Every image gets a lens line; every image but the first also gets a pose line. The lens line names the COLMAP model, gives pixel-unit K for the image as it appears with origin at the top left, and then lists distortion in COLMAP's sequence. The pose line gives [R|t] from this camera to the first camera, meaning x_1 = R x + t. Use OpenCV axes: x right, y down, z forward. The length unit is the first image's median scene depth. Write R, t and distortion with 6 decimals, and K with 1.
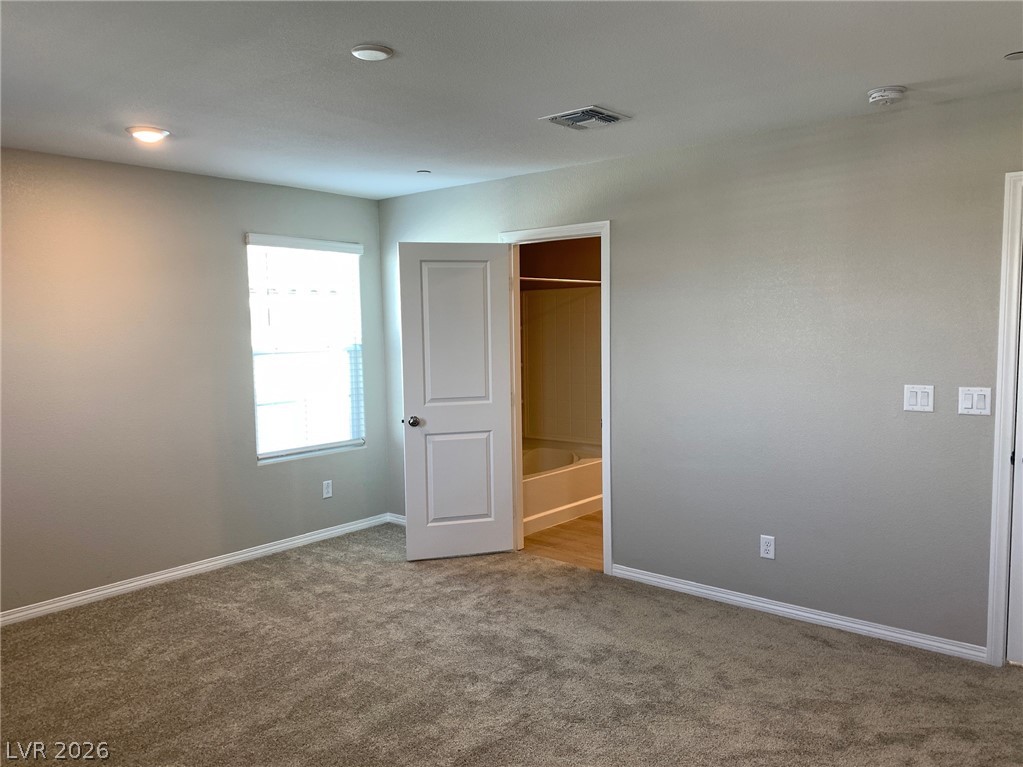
lens RADIAL K [[788.2, 0, 511.0], [0, 788.2, 382.6], [0, 0, 1]] dist [0.012943, 0.006303]
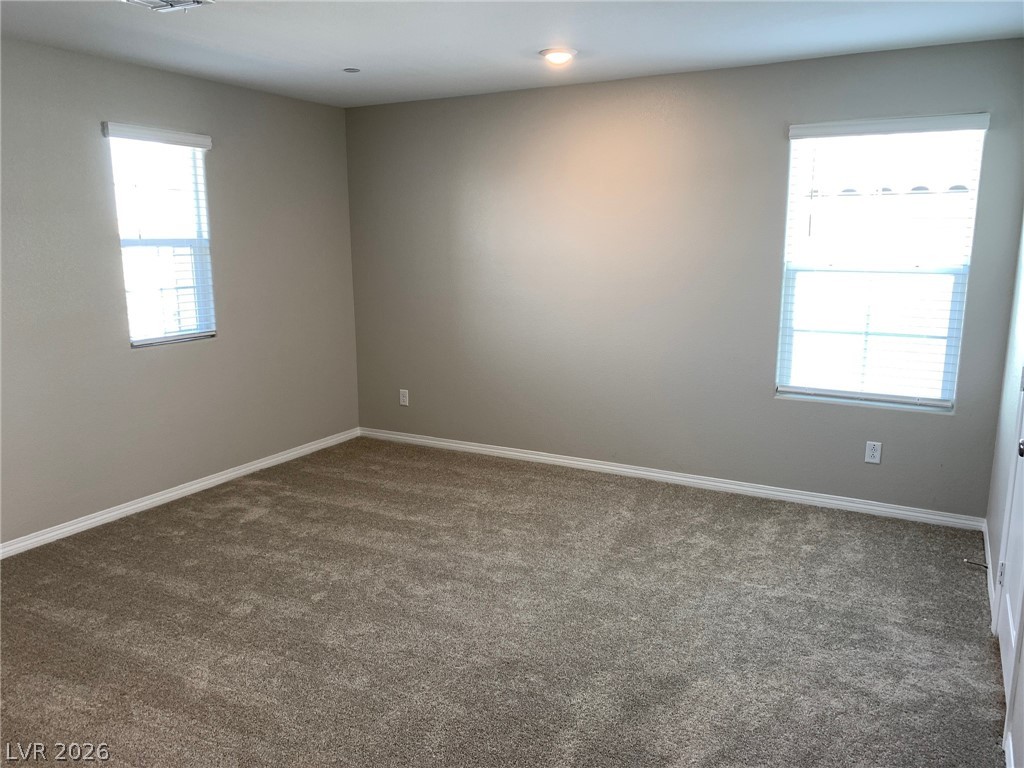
lens RADIAL K [[788.9, 0, 511.6], [0, 788.9, 389.6], [0, 0, 1]] dist [0.012943, 0.006303]
pose [[0.191537, 0.204363, -0.959974, 0.467719], [-0.080246, 0.978069, 0.192204, -0.049307], [0.978199, 0.040220, 0.203735, 0.535308]]
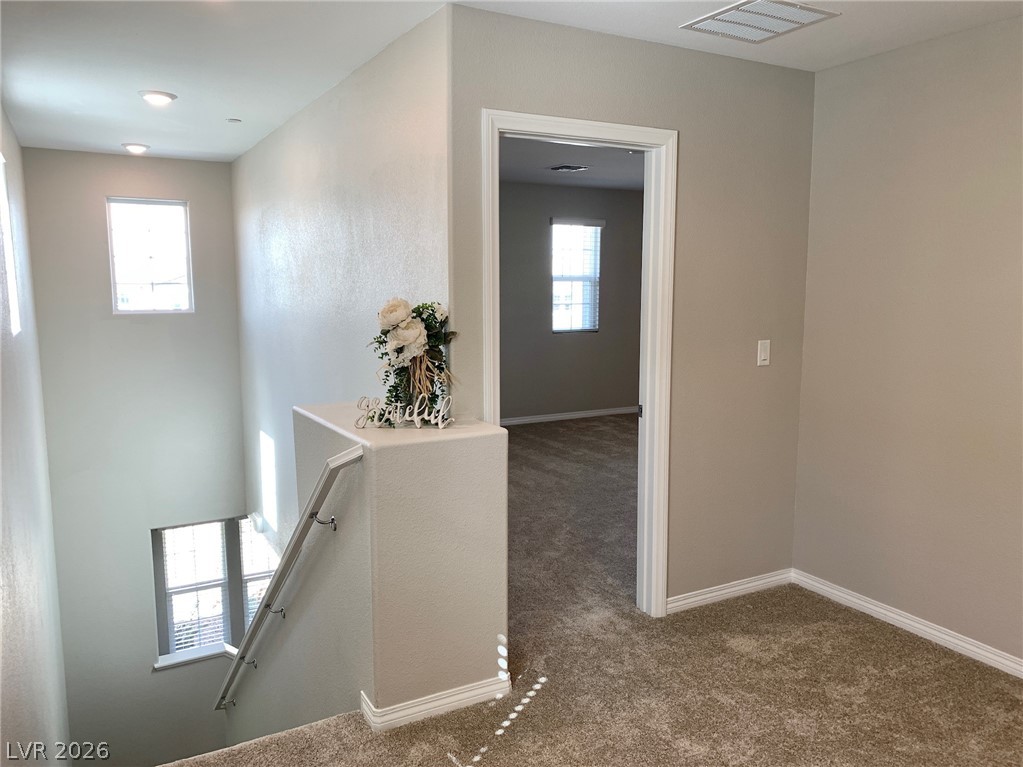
lens RADIAL K [[788.2, 0, 510.4], [0, 788.2, 382.0], [0, 0, 1]] dist [0.012943, 0.006303]
pose [[-0.362669, 0.137568, -0.921708, 0.859128], [-0.068113, 0.982486, 0.173440, -0.064086], [0.929425, 0.125681, -0.346947, 0.700375]]
